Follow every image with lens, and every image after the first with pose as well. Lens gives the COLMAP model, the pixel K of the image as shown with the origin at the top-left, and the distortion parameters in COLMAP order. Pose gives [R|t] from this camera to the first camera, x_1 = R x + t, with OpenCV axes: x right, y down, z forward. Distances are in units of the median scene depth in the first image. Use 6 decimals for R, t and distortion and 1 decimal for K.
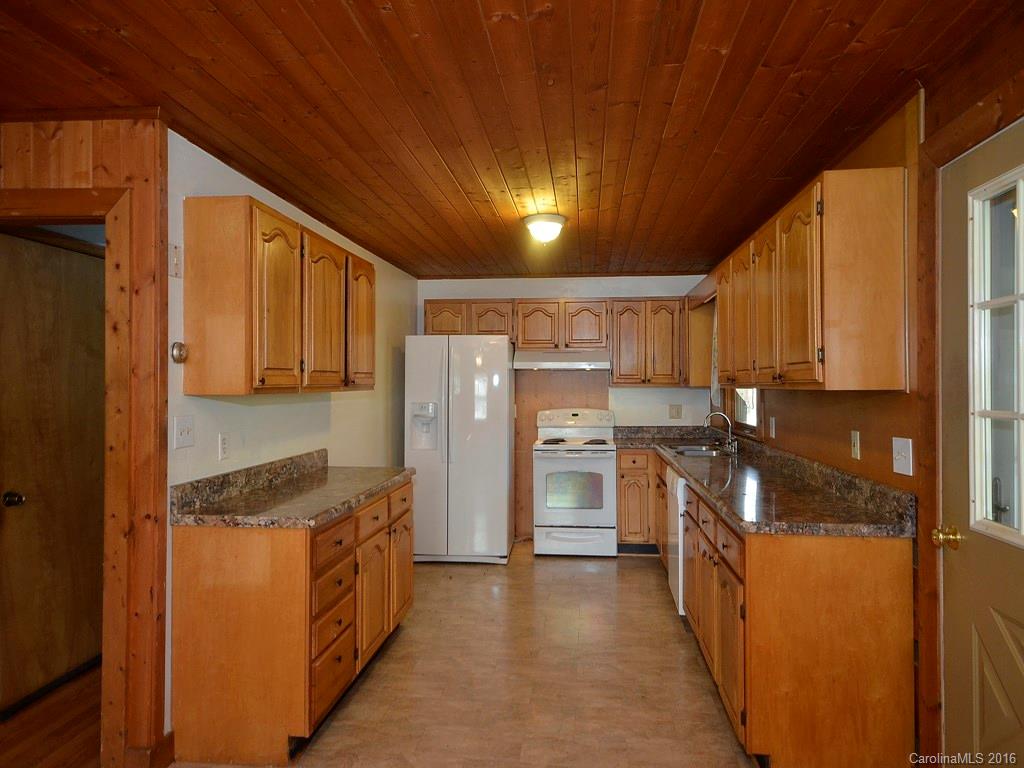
lens RADIAL K [[598.0, 0, 512.0], [0, 598.0, 384.0], [0, 0, 1]] dist [0.003690, 0.000918]
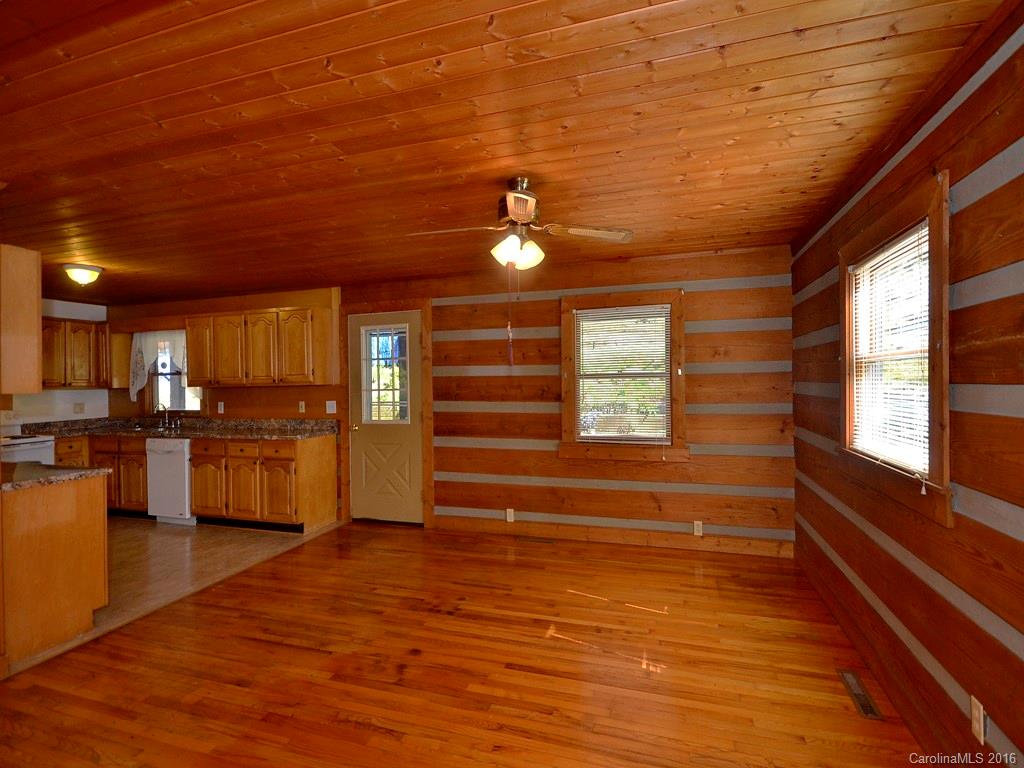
lens RADIAL K [[484.9, 0, 528.9], [0, 484.9, 381.2], [0, 0, 1]] dist [-0.000365, -0.000030]
pose [[0.200577, -0.007938, 0.979646, -1.302437], [0.017827, 0.999831, 0.004452, 0.001581], [-0.979516, 0.016571, 0.200685, -0.366701]]
